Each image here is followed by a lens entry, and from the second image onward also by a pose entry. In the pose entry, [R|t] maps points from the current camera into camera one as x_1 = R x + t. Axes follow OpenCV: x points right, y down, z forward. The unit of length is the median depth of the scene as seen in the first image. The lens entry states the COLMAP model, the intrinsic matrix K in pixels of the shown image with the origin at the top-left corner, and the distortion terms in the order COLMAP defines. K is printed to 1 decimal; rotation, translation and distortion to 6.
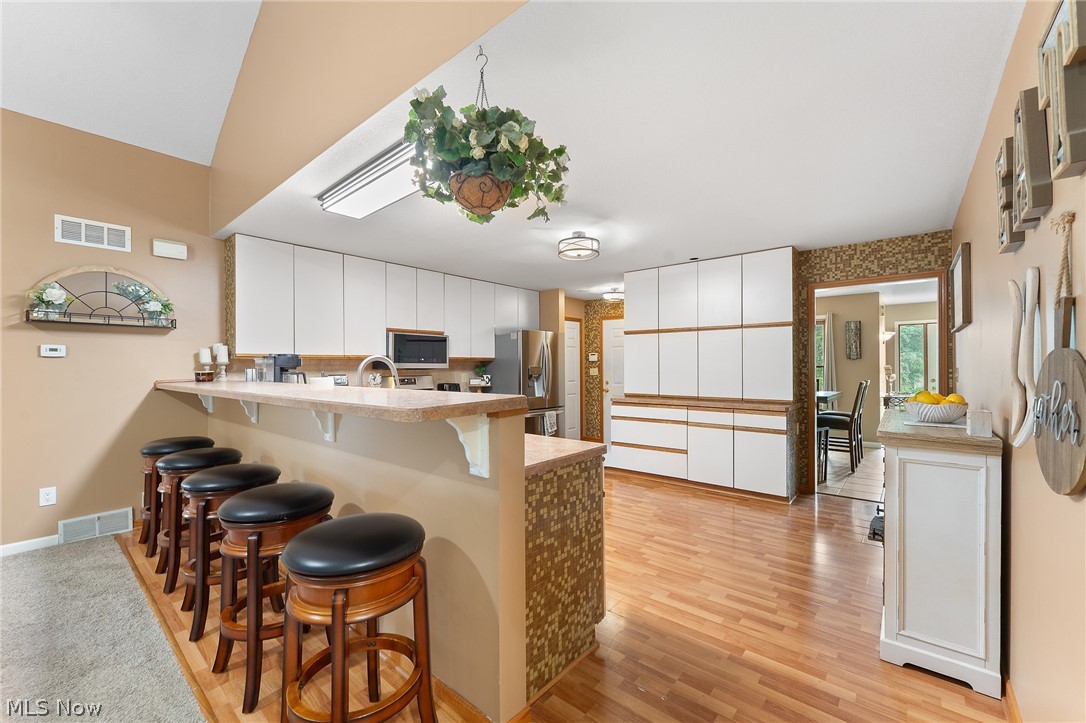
lens RADIAL K [[430.0, 0, 547.1], [0, 430.0, 362.7], [0, 0, 1]] dist [-0.001419, -0.000184]
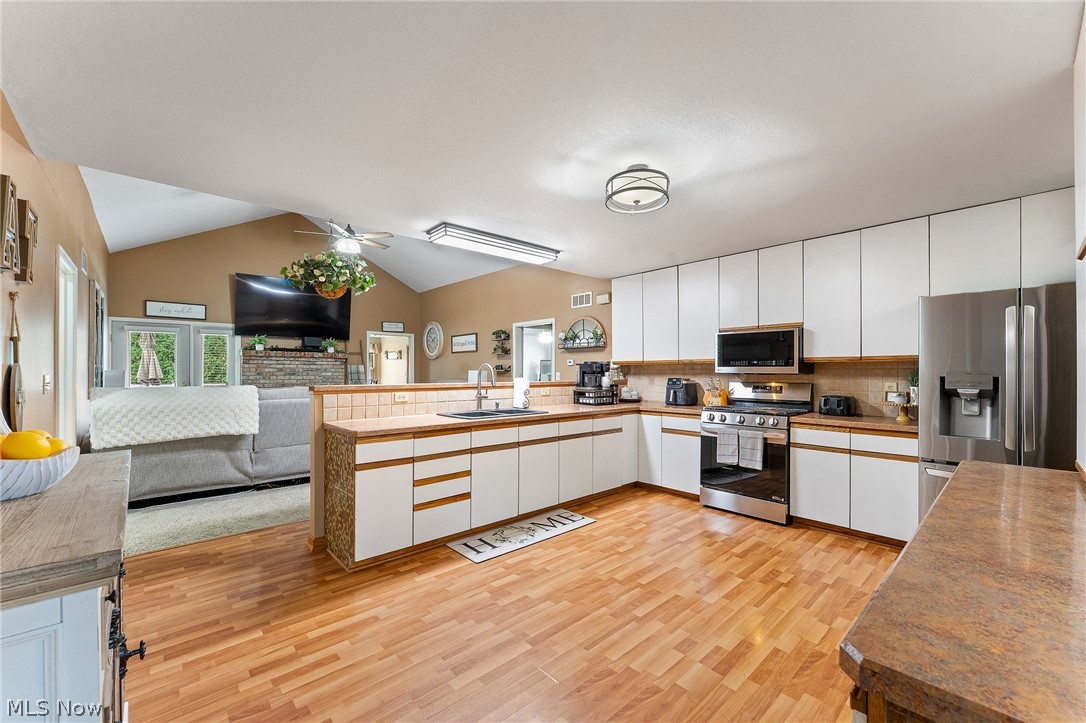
lens RADIAL K [[436.7, 0, 550.3], [0, 436.7, 367.8], [0, 0, 1]] dist [0.000257, -0.000046]
pose [[-0.121013, -0.001313, -0.992650, 0.776882], [0.010339, 0.999943, -0.002583, 0.001249], [0.992597, -0.010576, -0.120993, 0.981230]]
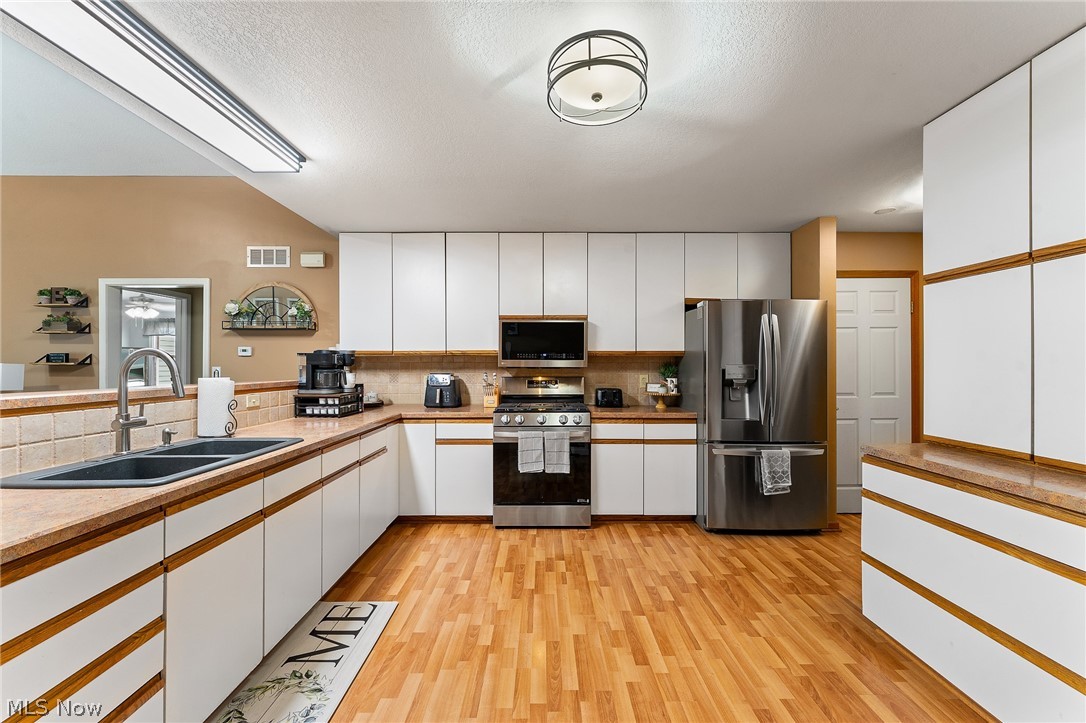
lens RADIAL K [[430.0, 0, 547.1], [0, 430.0, 362.7], [0, 0, 1]] dist [-0.001419, -0.000184]
pose [[0.652177, 0.002084, -0.758063, 0.370981], [0.003225, 0.999980, 0.005524, 0.001932], [0.758059, -0.006048, 0.652157, 0.716976]]
